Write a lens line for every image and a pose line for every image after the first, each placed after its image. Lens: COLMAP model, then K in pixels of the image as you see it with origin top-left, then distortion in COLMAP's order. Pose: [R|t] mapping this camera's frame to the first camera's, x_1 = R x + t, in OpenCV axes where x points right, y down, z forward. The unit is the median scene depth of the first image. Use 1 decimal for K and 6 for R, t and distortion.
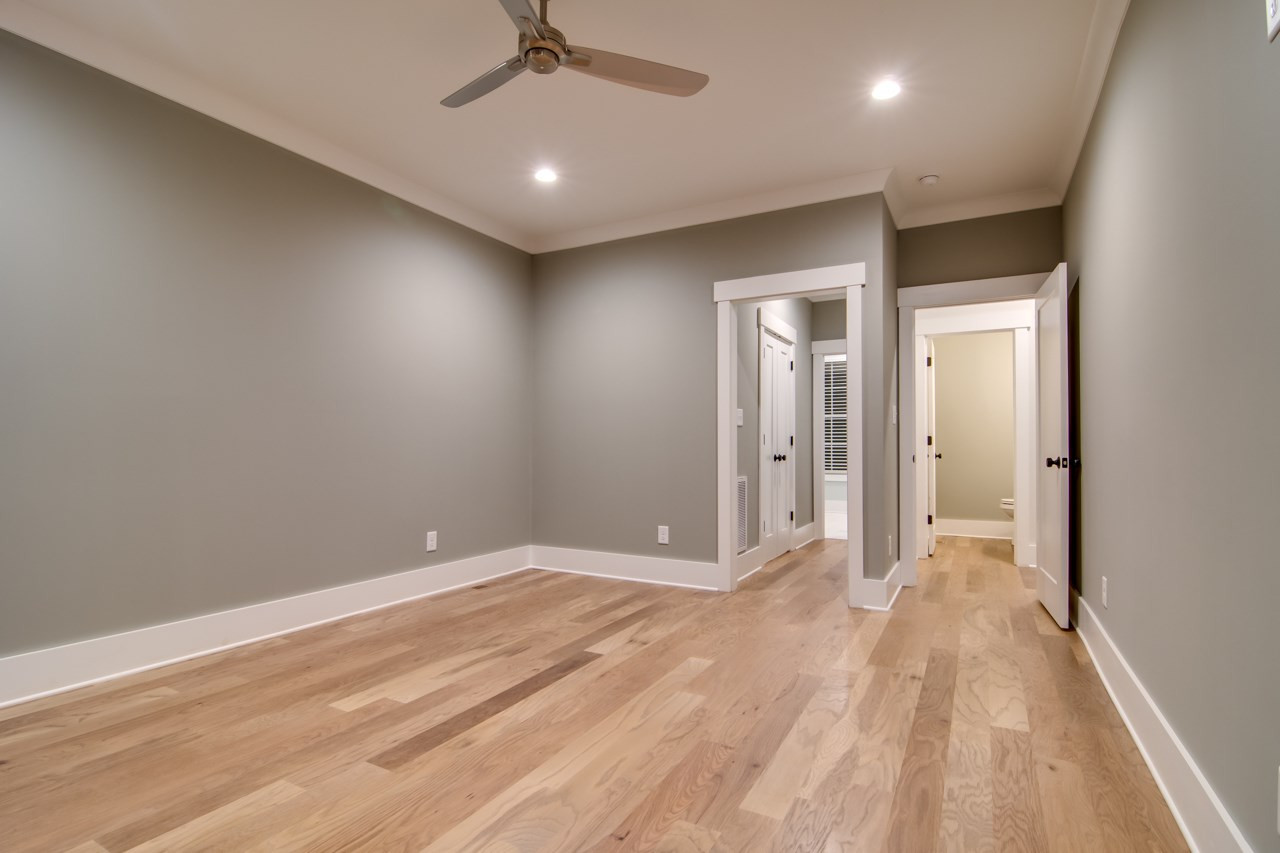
lens RADIAL K [[626.3, 0, 645.6], [0, 626.3, 430.7], [0, 0, 1]] dist [-0.010409, -0.007073]
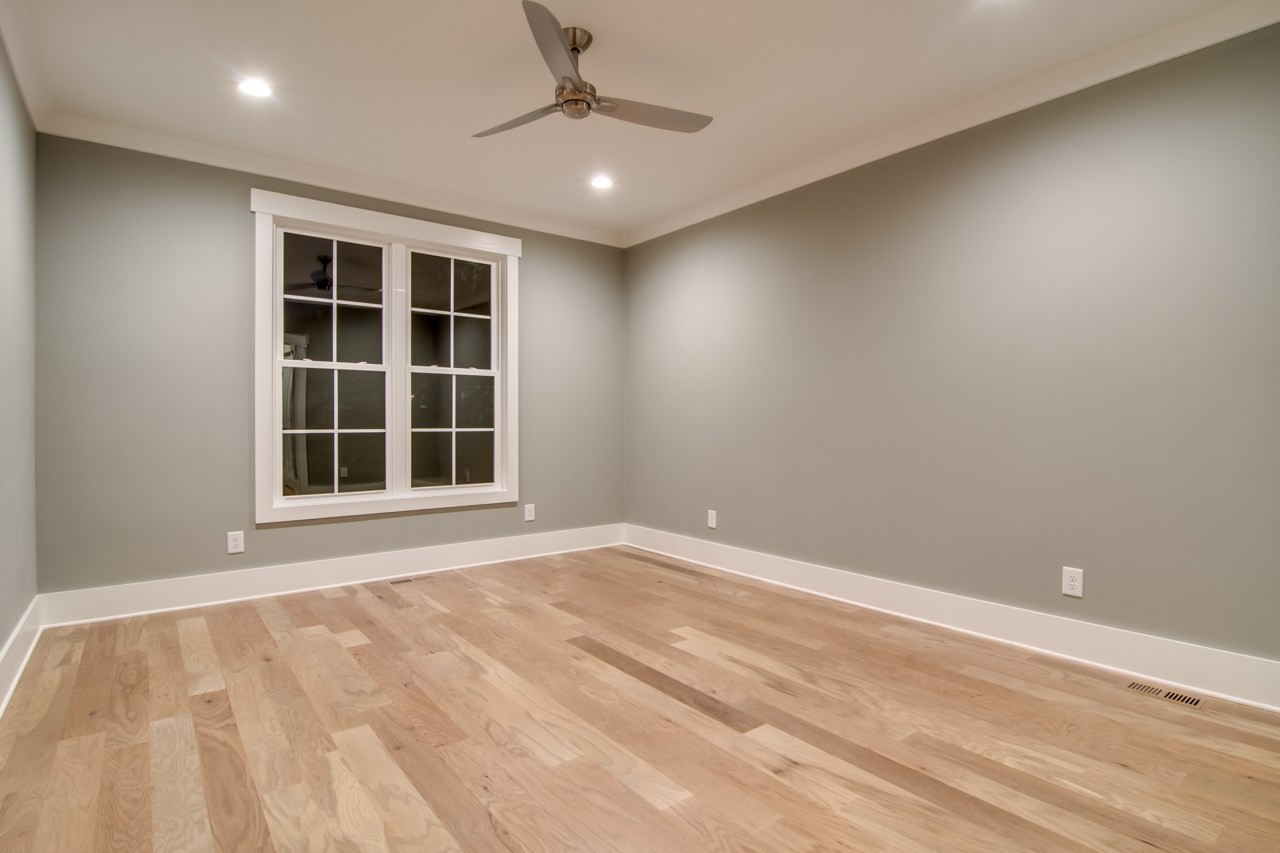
lens RADIAL K [[626.3, 0, 634.6], [0, 626.3, 424.3], [0, 0, 1]] dist [-0.010409, -0.007073]
pose [[-0.403157, 0.003384, -0.915125, 0.754182], [0.022492, 0.999728, -0.006212, 0.003531], [0.914855, -0.023088, -0.403123, 1.392164]]
